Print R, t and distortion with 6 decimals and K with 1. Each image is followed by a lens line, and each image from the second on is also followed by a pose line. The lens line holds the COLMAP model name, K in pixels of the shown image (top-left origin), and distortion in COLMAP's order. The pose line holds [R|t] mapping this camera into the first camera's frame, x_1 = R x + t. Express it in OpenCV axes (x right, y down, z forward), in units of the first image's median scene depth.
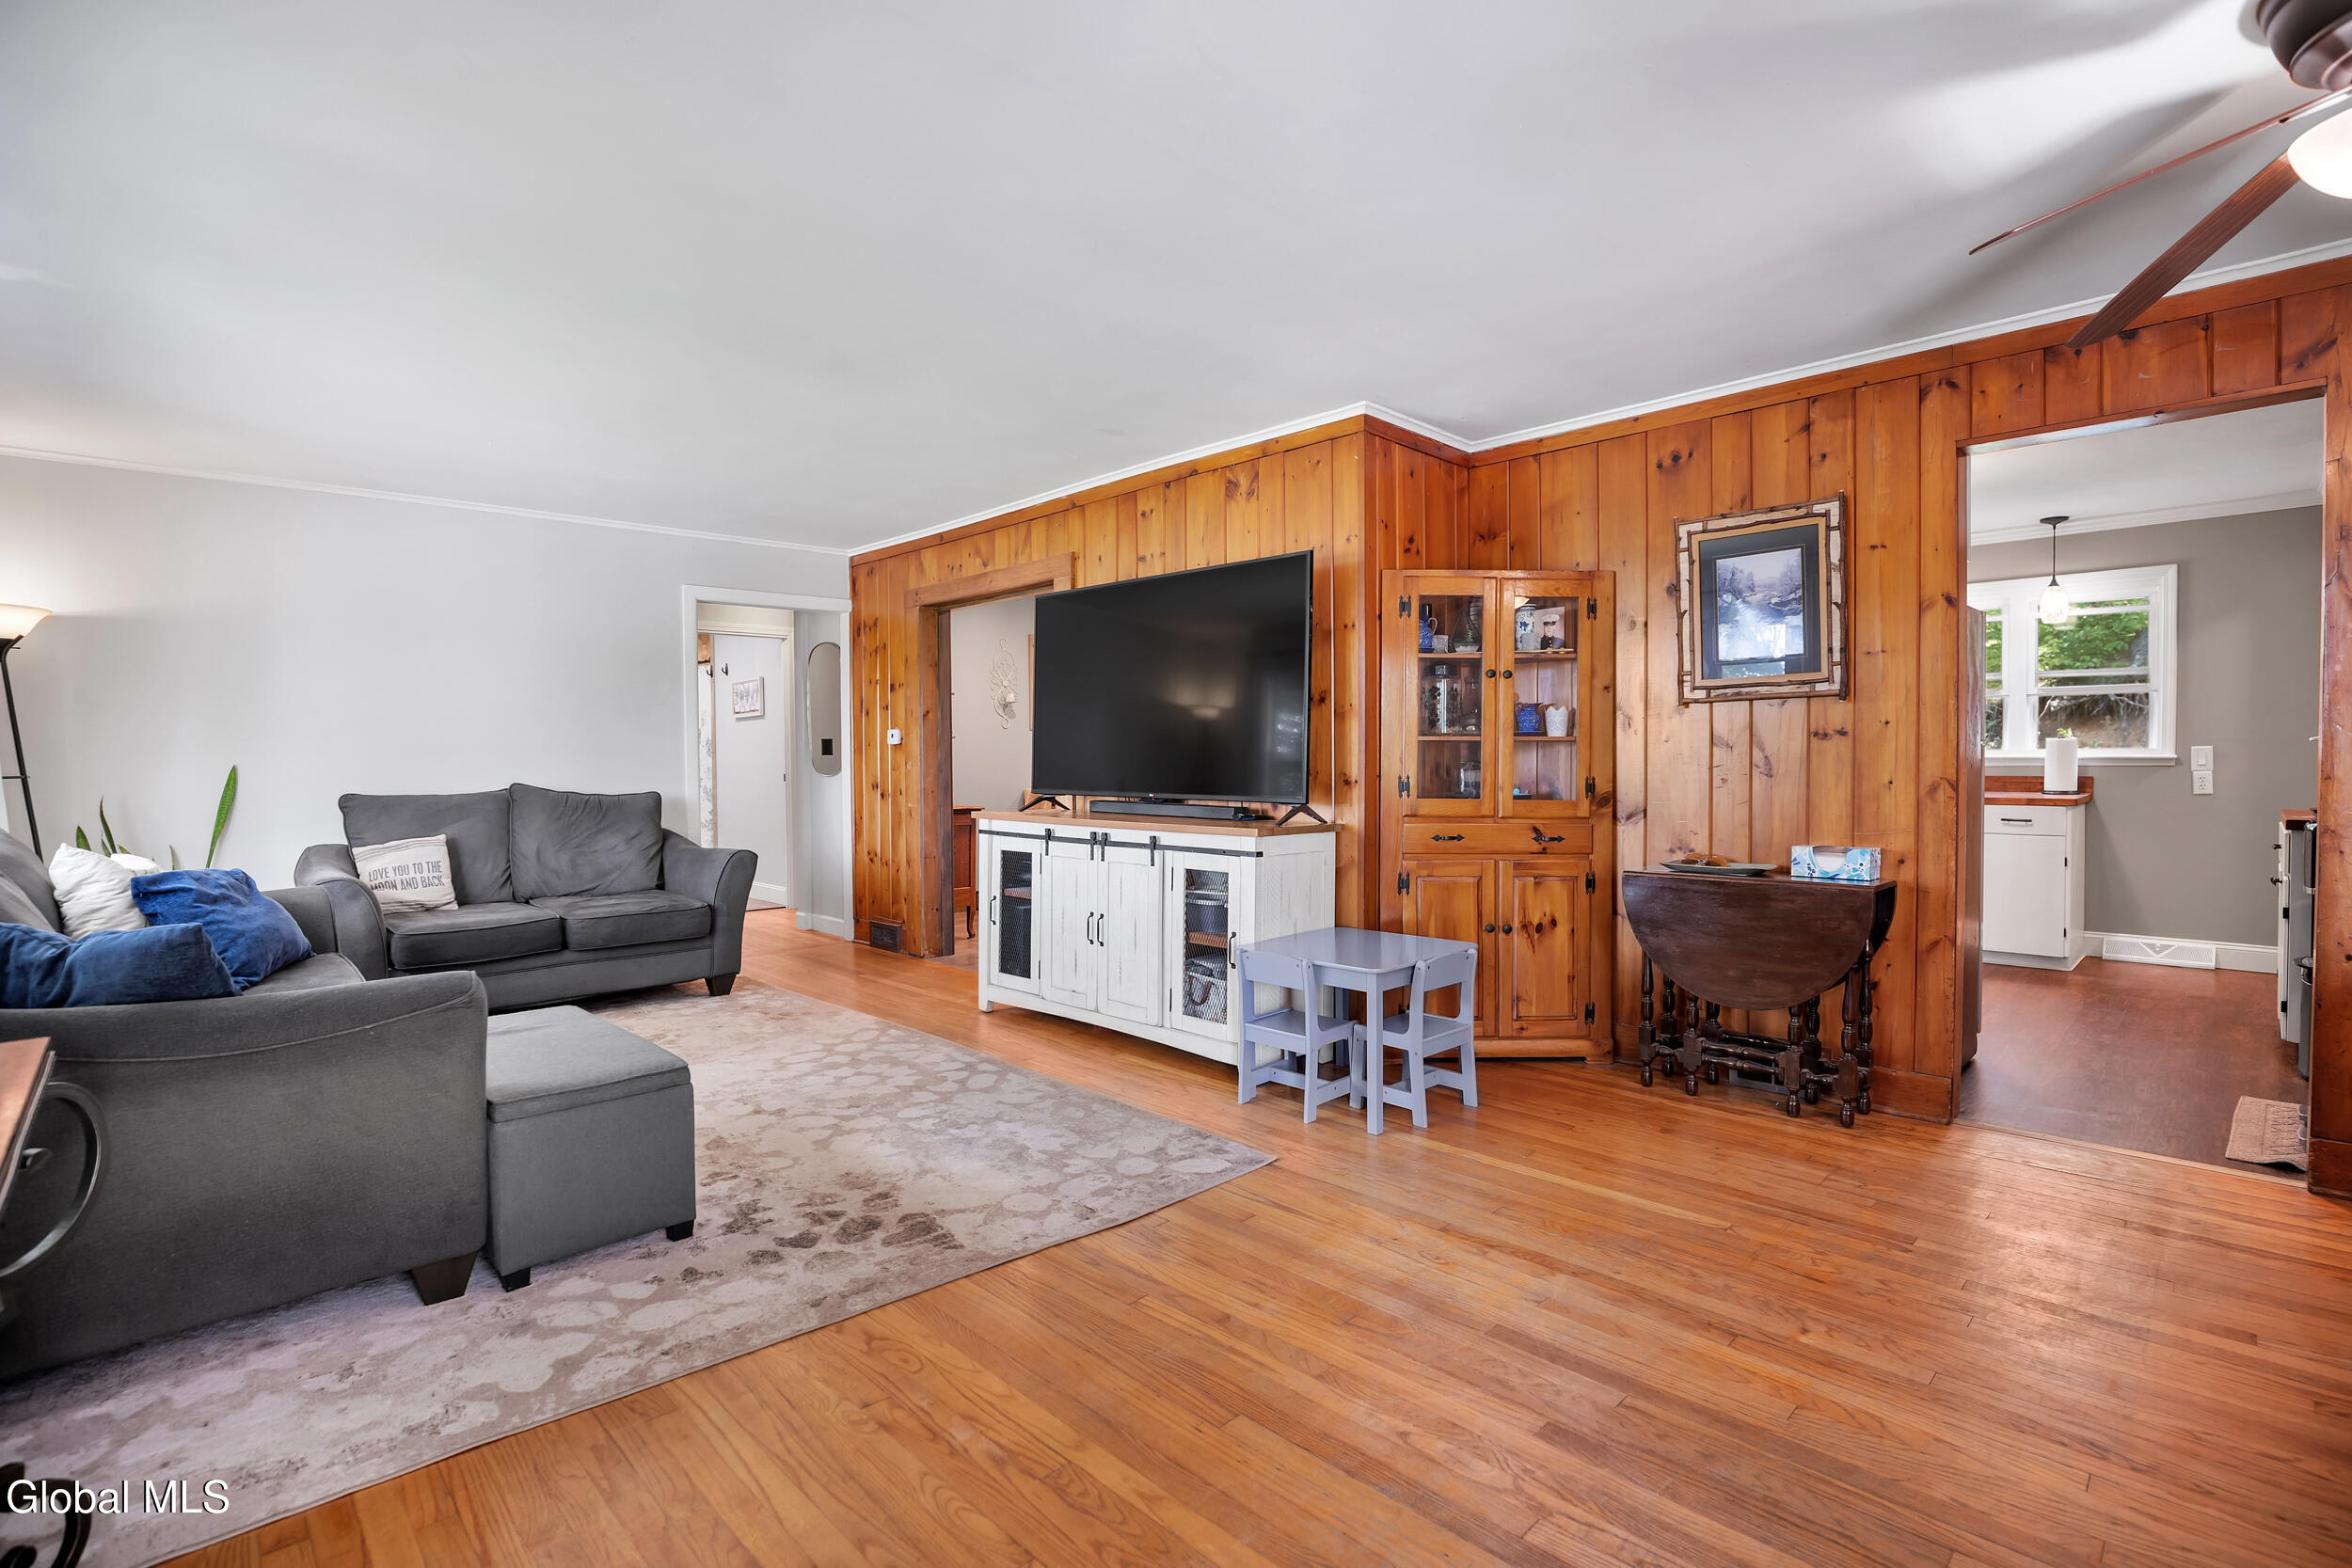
lens RADIAL K [[1111.8, 0, 1184.0], [0, 1111.8, 808.8], [0, 0, 1]] dist [-0.029464, 0.000593]
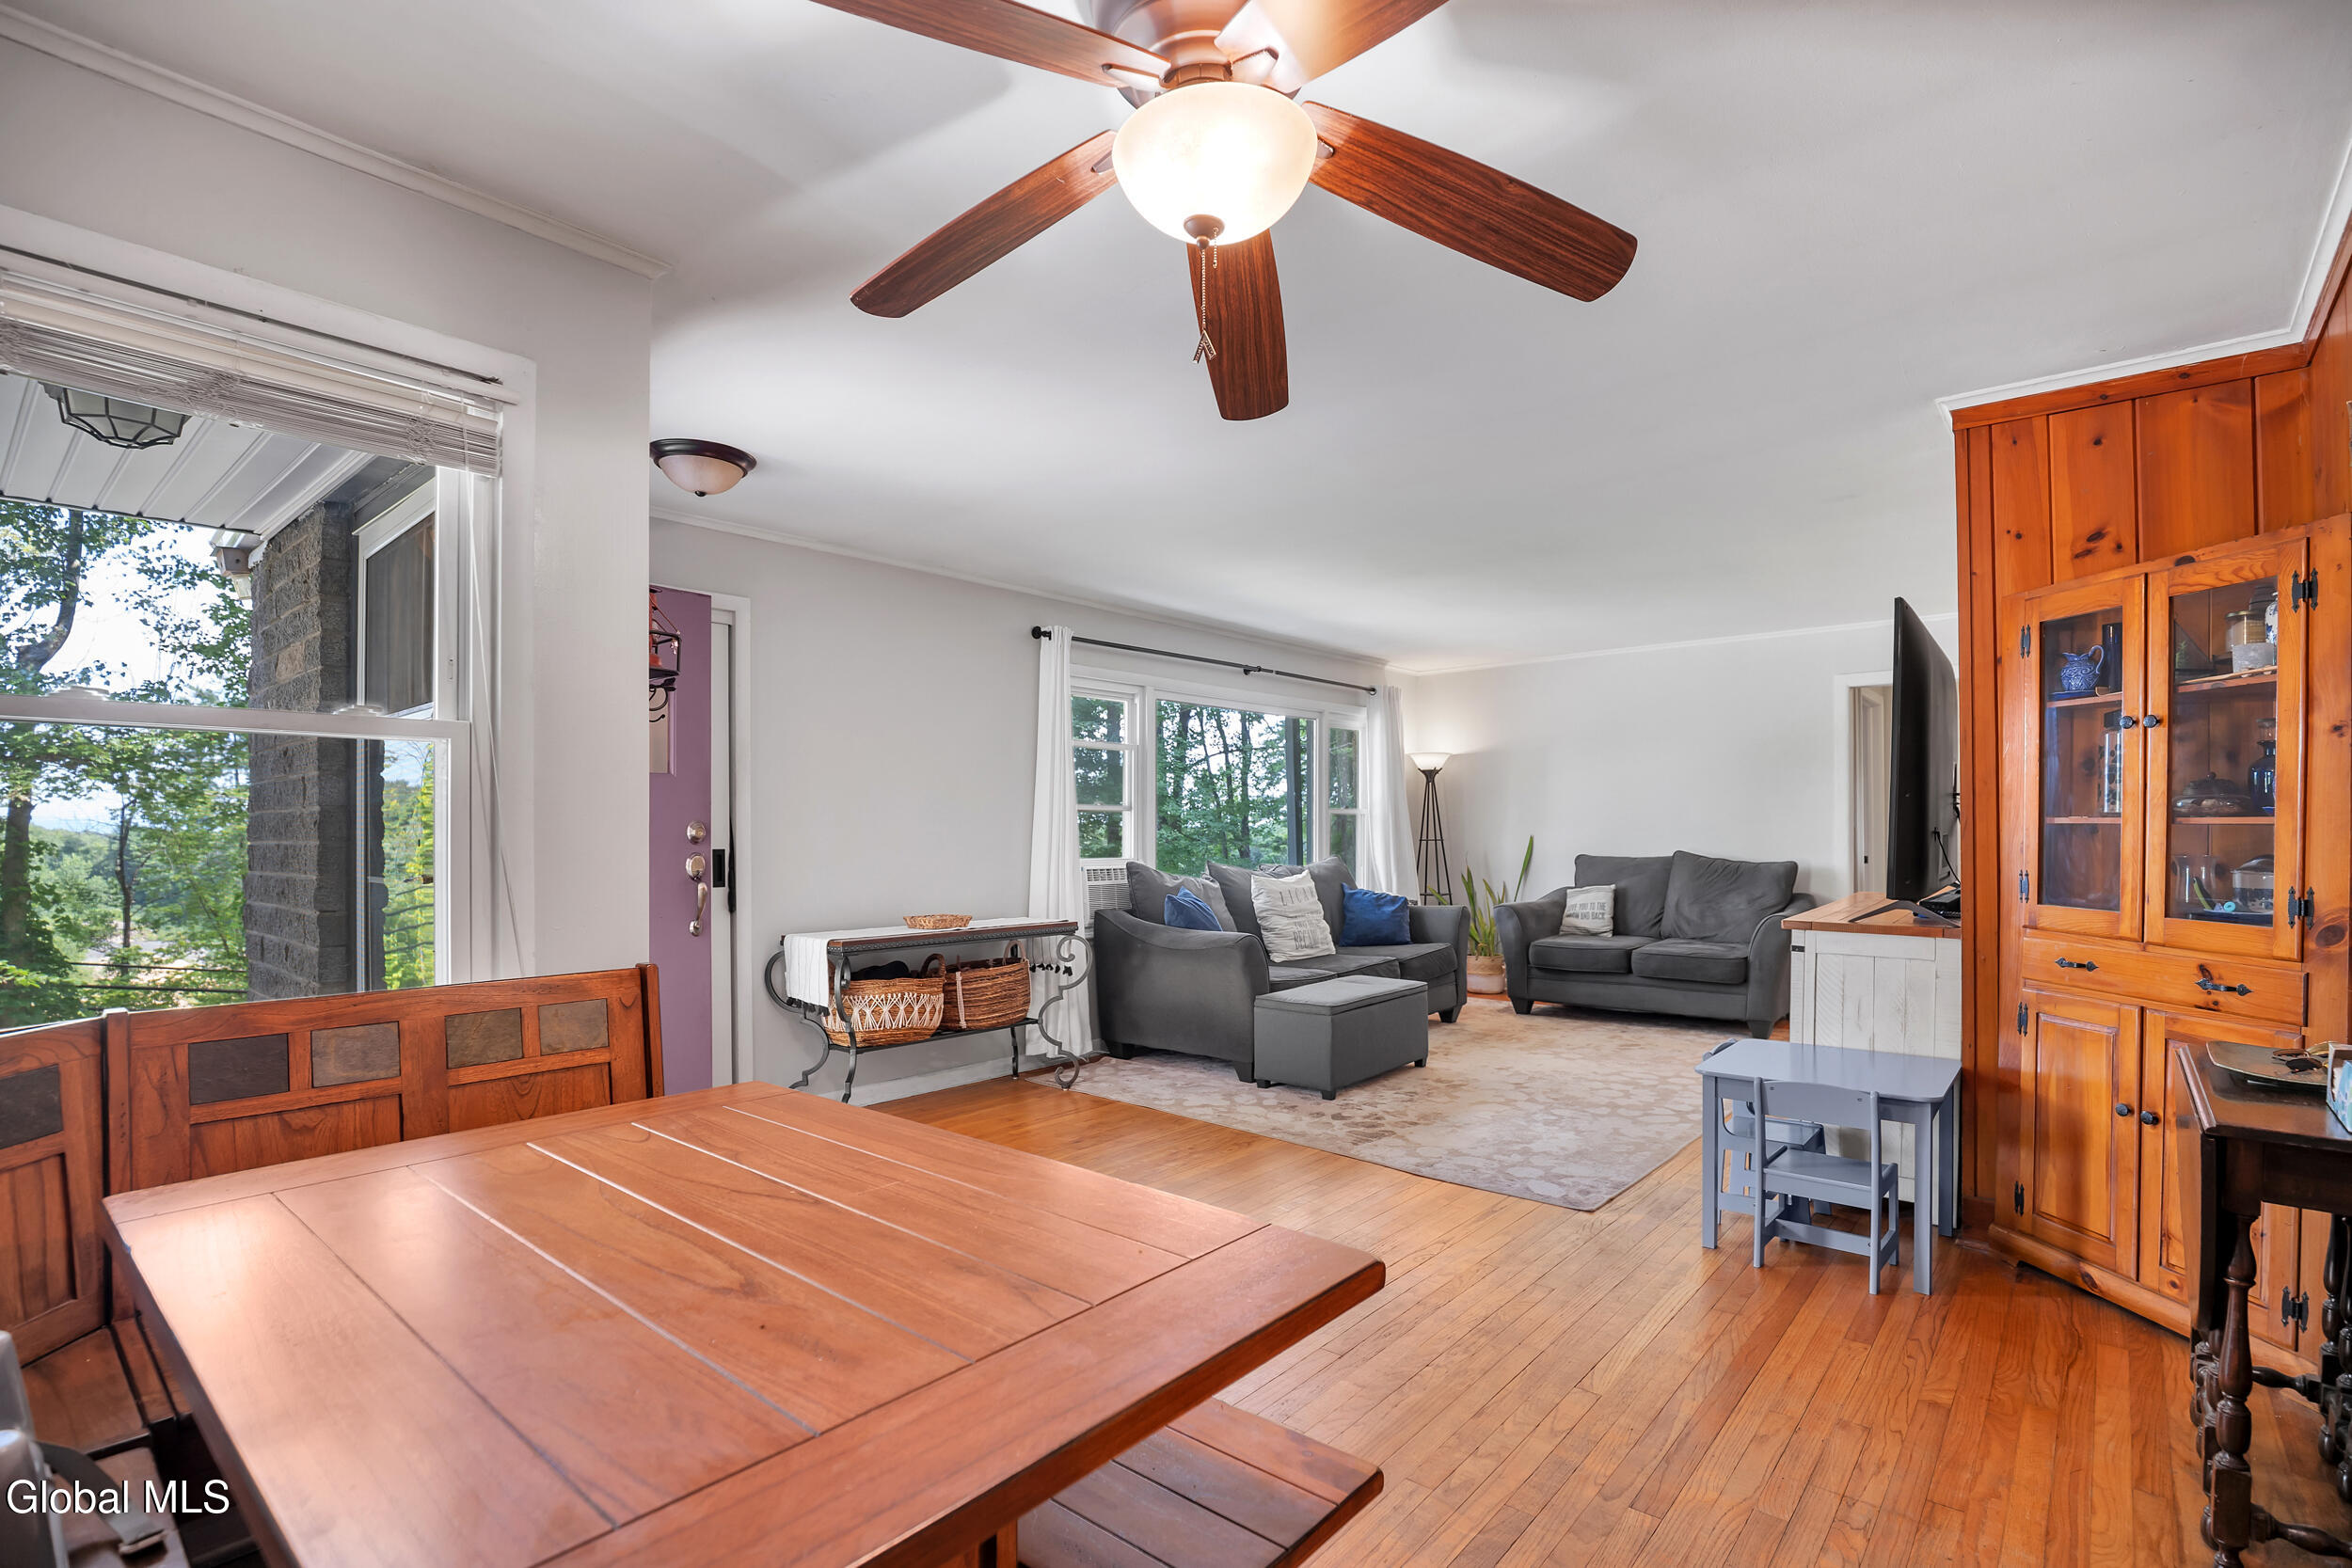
lens RADIAL K [[1092.9, 0, 1178.8], [0, 1092.9, 843.1], [0, 0, 1]] dist [-0.001367, 0.000125]
pose [[0.080259, 0.019630, -0.996581, 1.033048], [-0.045628, 0.998830, 0.016000, -0.041002], [0.995729, 0.044188, 0.081061, 0.458713]]
